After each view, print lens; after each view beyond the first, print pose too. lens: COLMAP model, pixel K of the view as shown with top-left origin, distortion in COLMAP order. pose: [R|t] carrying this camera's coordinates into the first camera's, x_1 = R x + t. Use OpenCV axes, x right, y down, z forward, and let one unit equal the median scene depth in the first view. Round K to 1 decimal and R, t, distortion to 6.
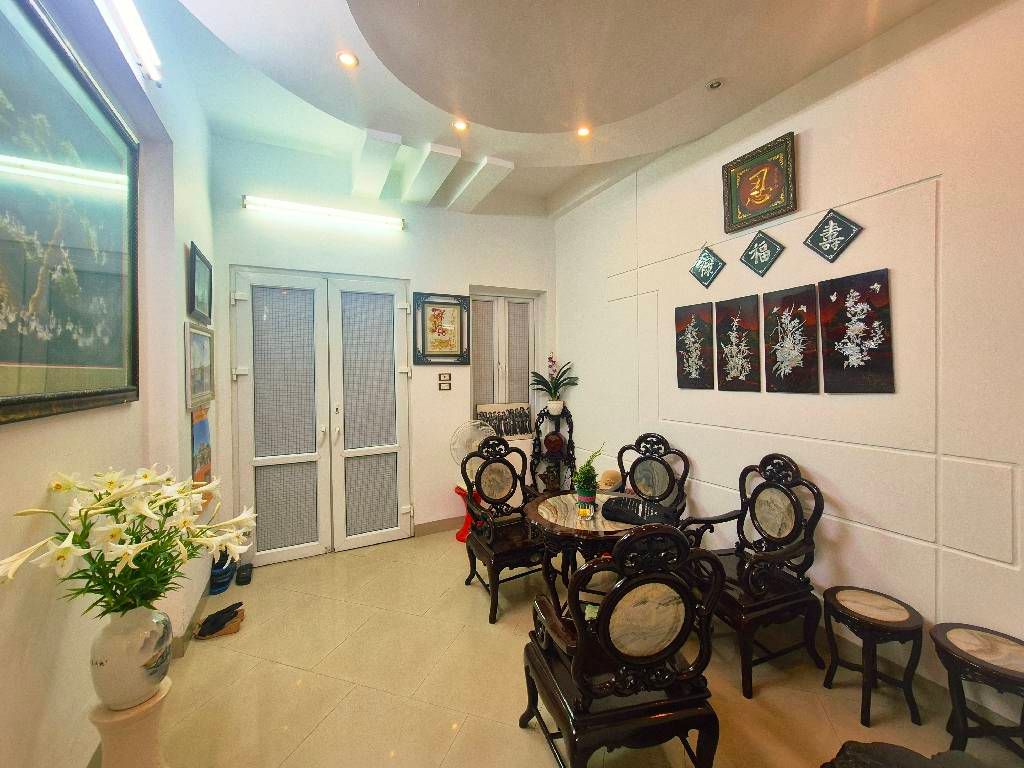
lens RADIAL K [[427.8, 0, 515.8], [0, 427.8, 374.9], [0, 0, 1]] dist [-0.000915, -0.000240]
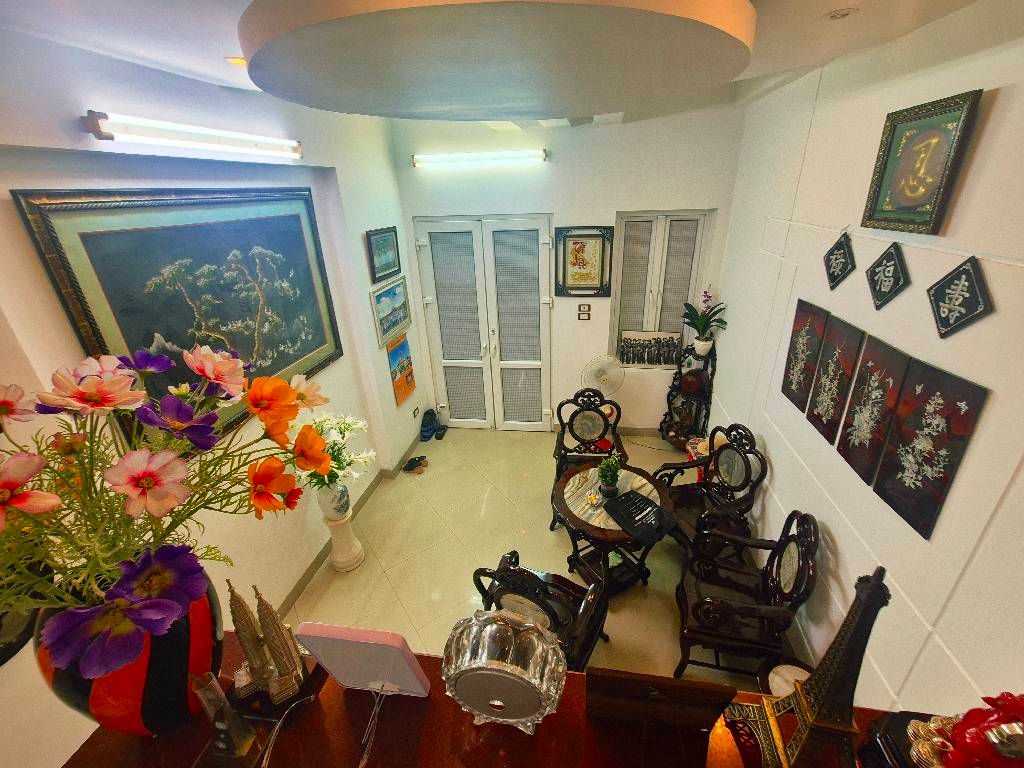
lens RADIAL K [[429.5, 0, 516.8], [0, 429.5, 382.5], [0, 0, 1]] dist [-0.002051, -0.000282]
pose [[0.814430, 0.222549, -0.535888, 0.425083], [0.018206, 0.913273, 0.406942, -0.360118], [0.579977, -0.341182, 0.739745, 0.070404]]
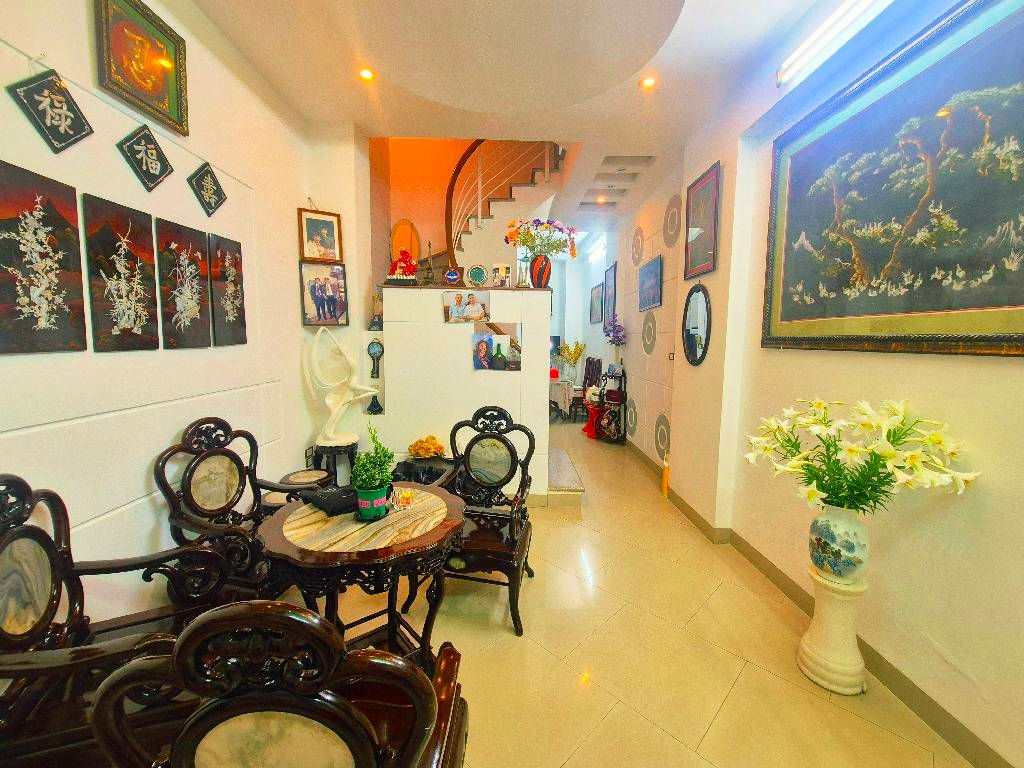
lens RADIAL K [[429.5, 0, 516.8], [0, 429.5, 382.5], [0, 0, 1]] dist [-0.002051, -0.000282]
pose [[-0.903892, -0.039835, 0.425902, -0.272106], [0.005454, 0.994500, 0.104592, 0.018817], [-0.427726, 0.096863, -0.898704, 1.217474]]
